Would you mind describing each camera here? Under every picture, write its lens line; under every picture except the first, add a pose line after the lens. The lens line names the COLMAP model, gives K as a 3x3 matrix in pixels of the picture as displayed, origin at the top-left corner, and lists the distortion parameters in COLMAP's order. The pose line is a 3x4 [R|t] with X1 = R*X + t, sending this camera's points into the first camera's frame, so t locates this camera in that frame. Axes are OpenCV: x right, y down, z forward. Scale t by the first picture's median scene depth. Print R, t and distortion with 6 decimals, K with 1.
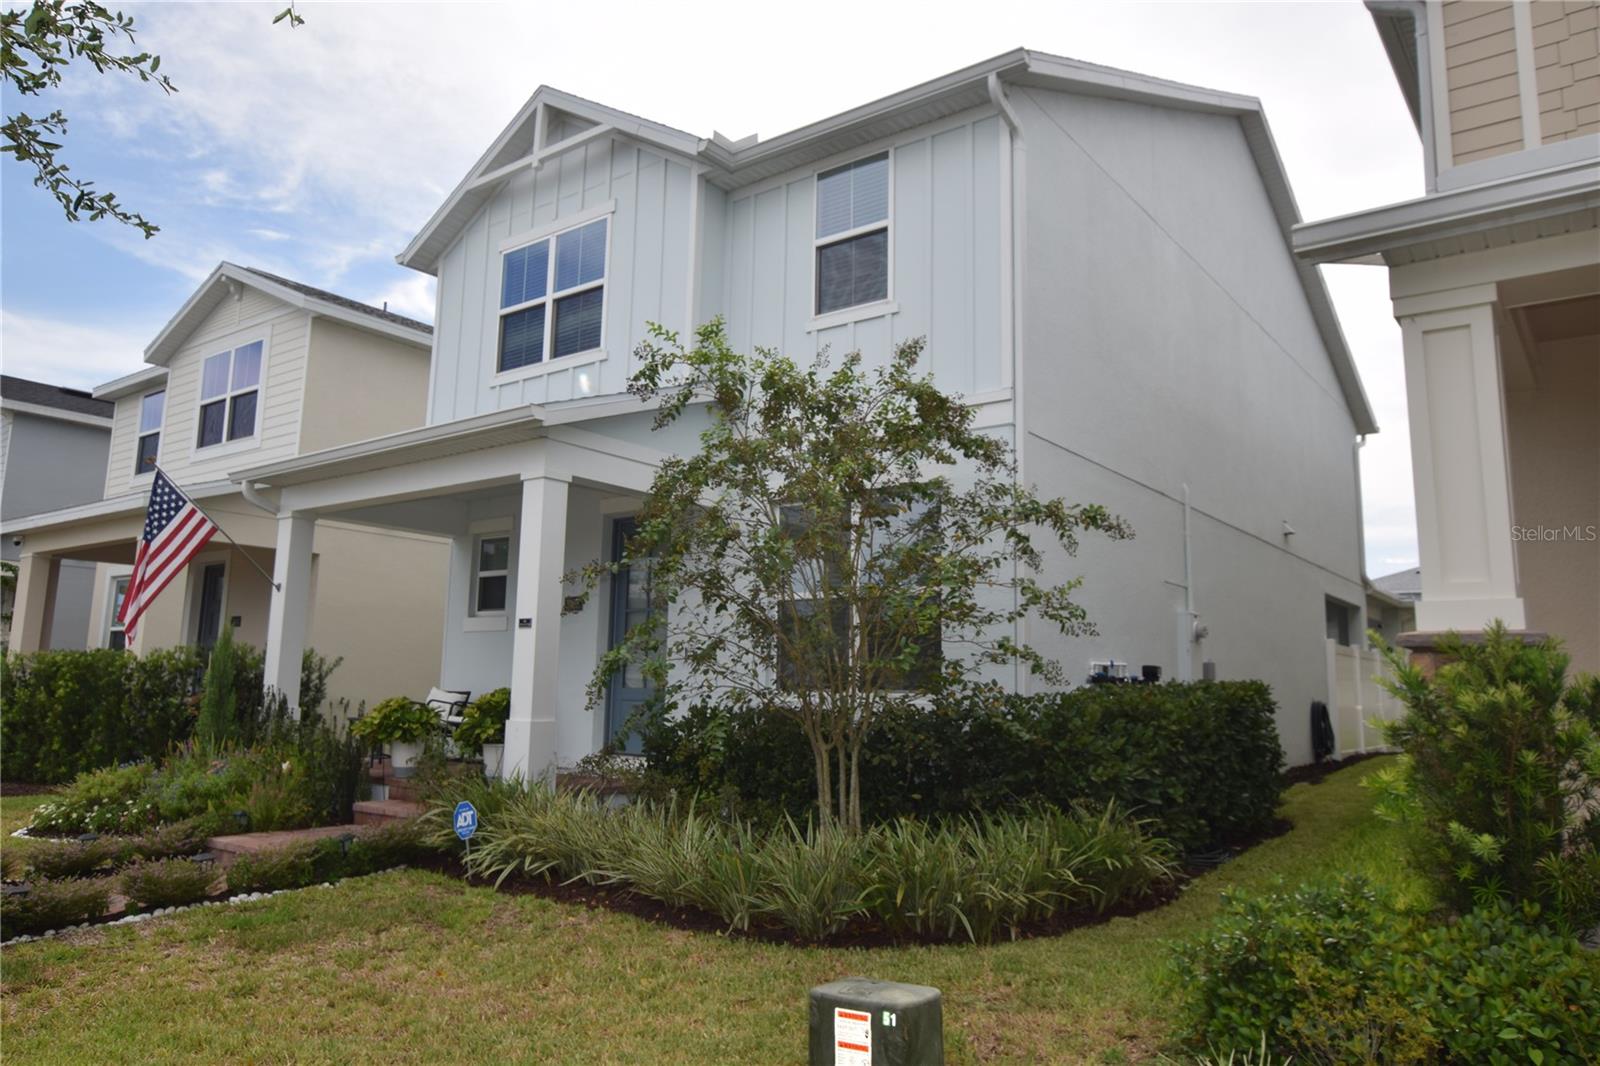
lens RADIAL K [[1107.8, 0, 792.1], [0, 1107.8, 522.2], [0, 0, 1]] dist [-0.007242, 0.013499]
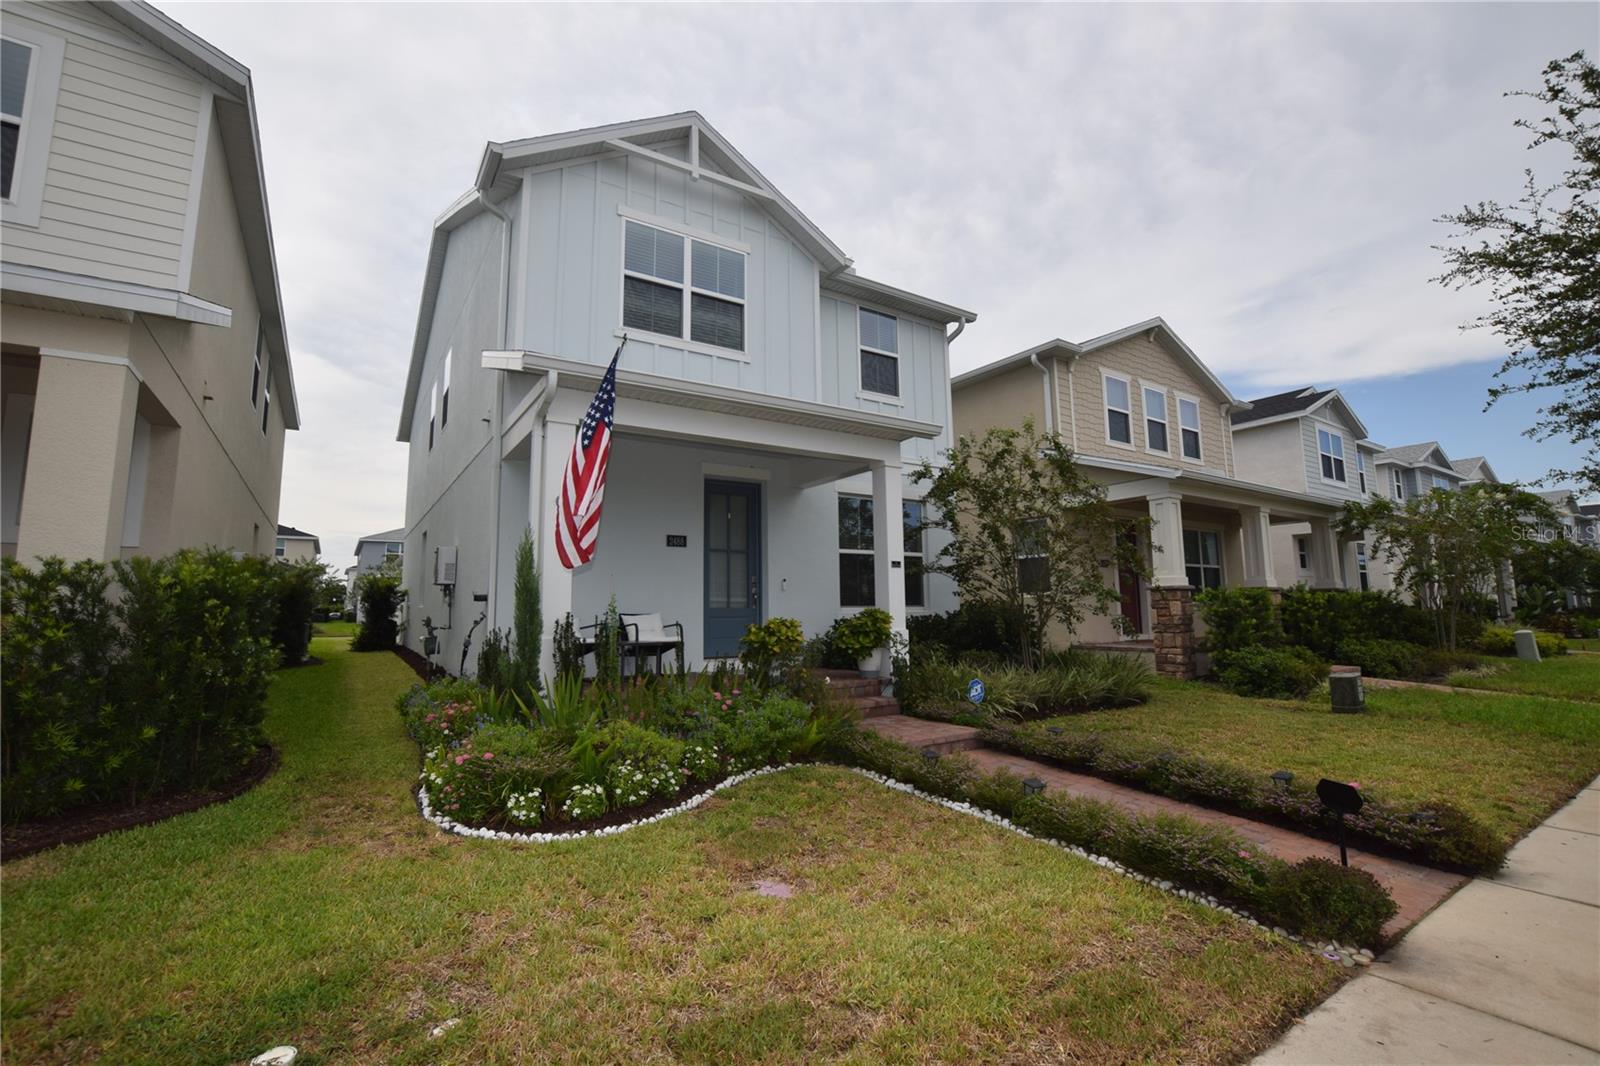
lens RADIAL K [[706.1, 0, 789.3], [0, 706.1, 524.8], [0, 0, 1]] dist [-0.037161, 0.006080]
pose [[0.337967, 0.092452, 0.936606, -0.902369], [-0.130913, 0.990107, -0.050494, 0.080327], [-0.932009, -0.105549, 0.346727, 0.620341]]
